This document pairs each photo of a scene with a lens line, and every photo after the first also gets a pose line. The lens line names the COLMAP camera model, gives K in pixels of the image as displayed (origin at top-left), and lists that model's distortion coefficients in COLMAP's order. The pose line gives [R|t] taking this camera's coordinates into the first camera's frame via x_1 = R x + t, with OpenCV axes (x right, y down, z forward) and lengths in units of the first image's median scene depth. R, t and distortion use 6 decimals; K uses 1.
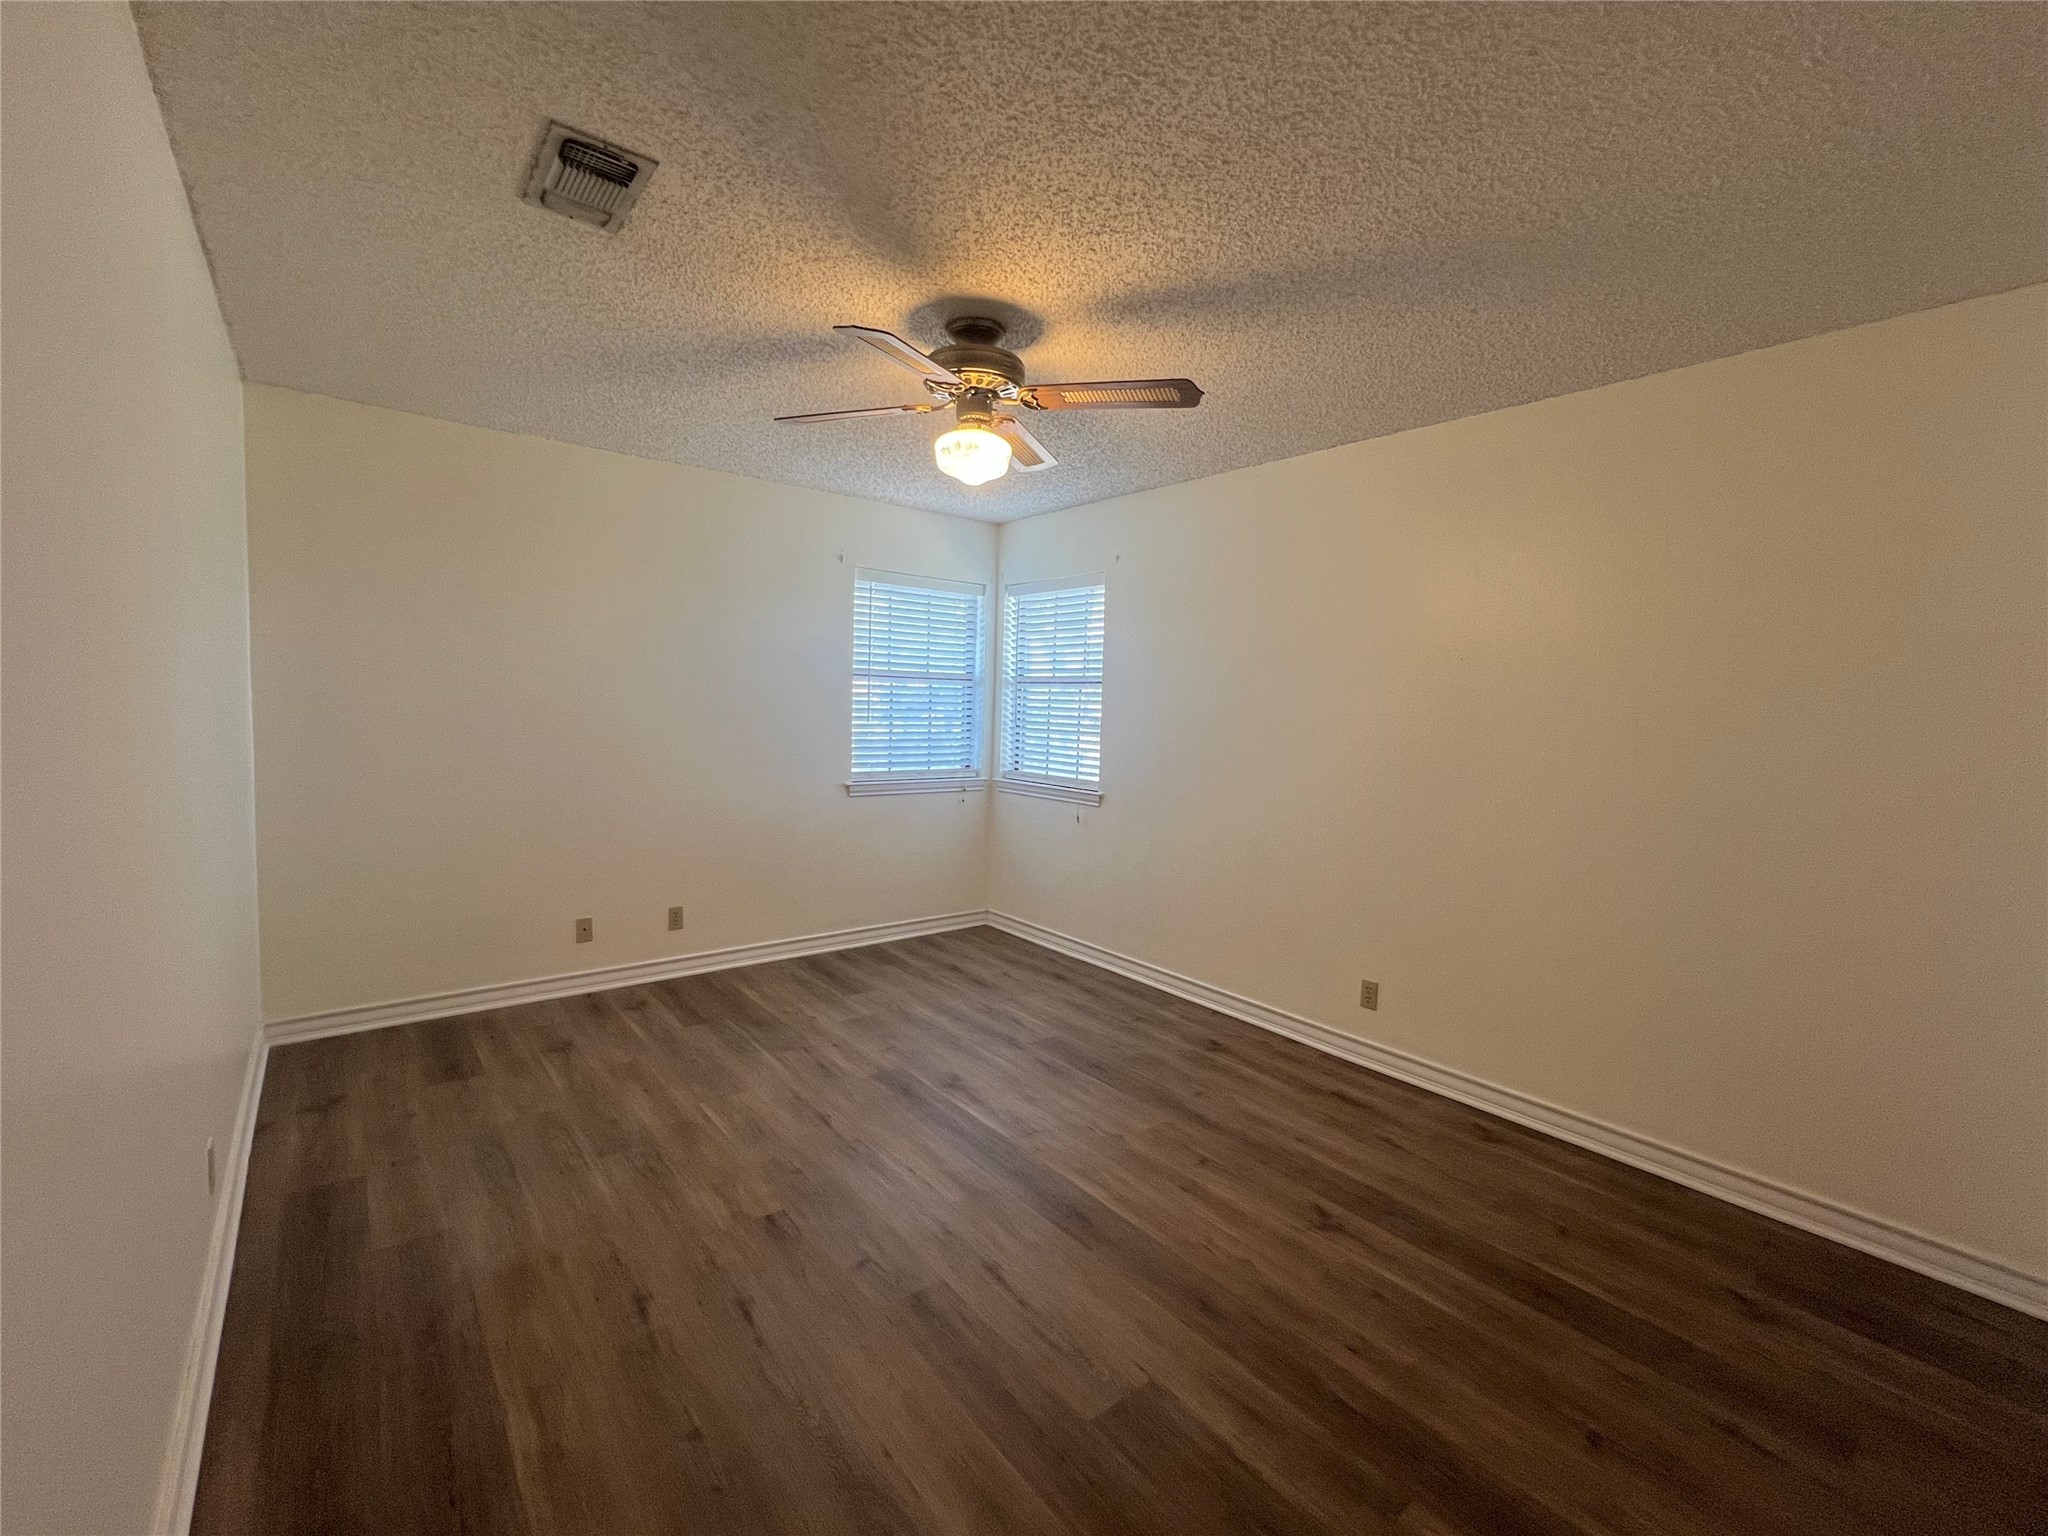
lens RADIAL K [[855.1, 0, 1021.6], [0, 855.1, 767.7], [0, 0, 1]] dist [0.002429, 0.000588]
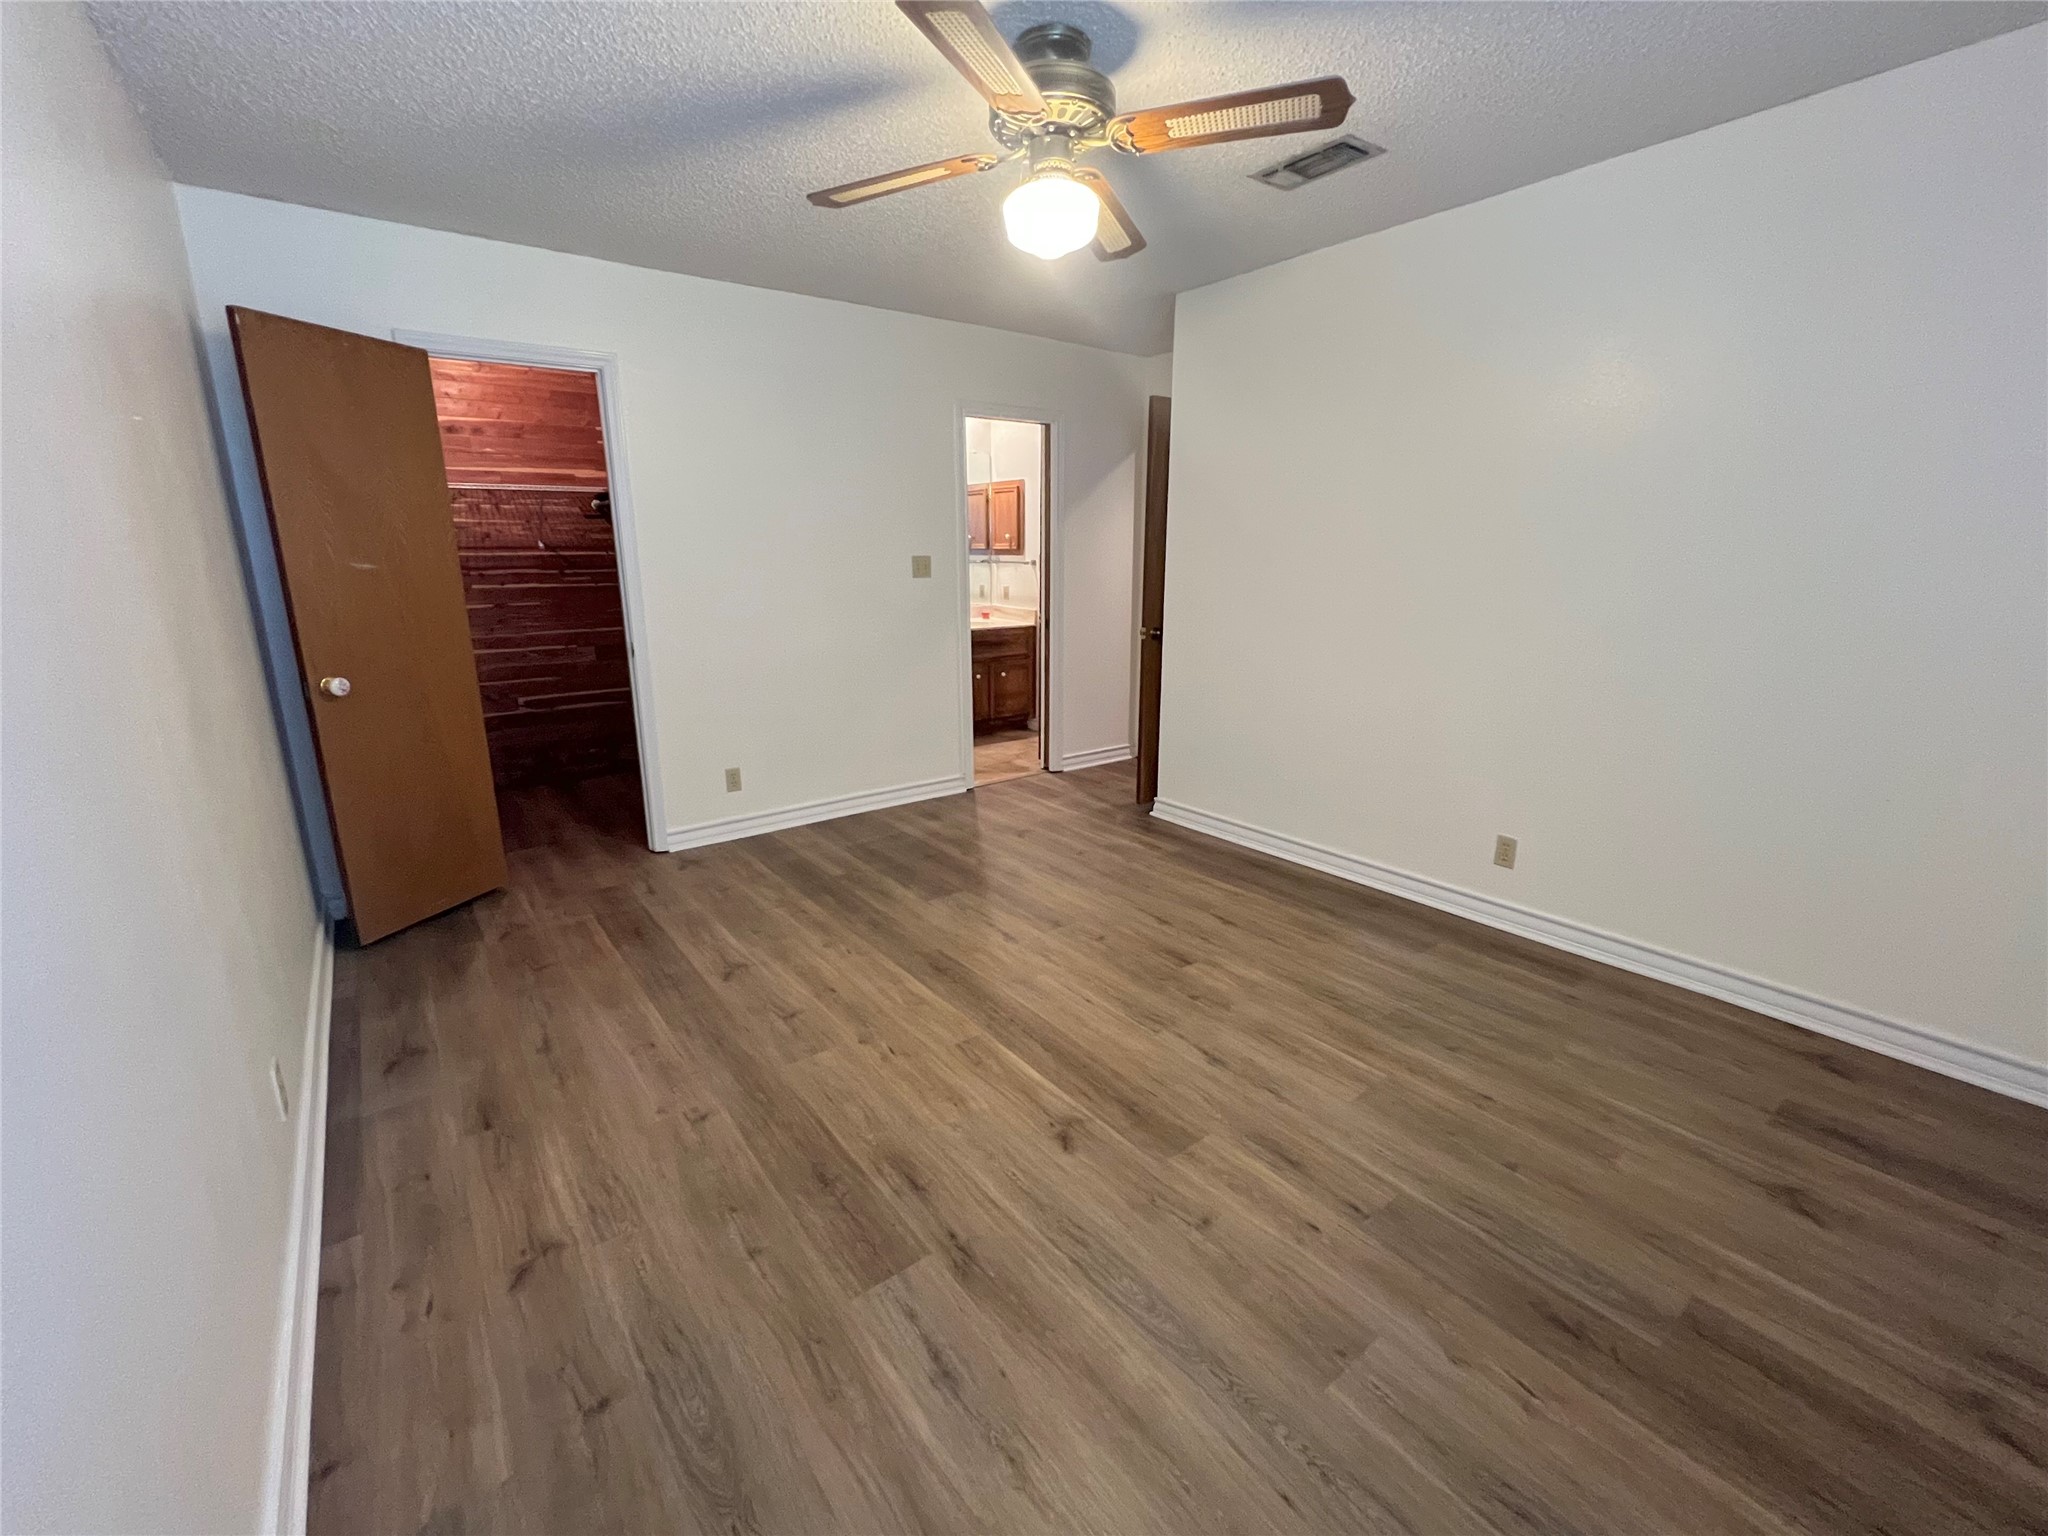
lens RADIAL K [[855.1, 0, 1014.1], [0, 855.1, 764.0], [0, 0, 1]] dist [0.002429, 0.000588]
pose [[-0.998893, -0.036709, 0.029429, -0.055277], [-0.025409, 0.947335, 0.319233, -0.119325], [-0.039598, 0.318132, -0.947219, 1.746921]]
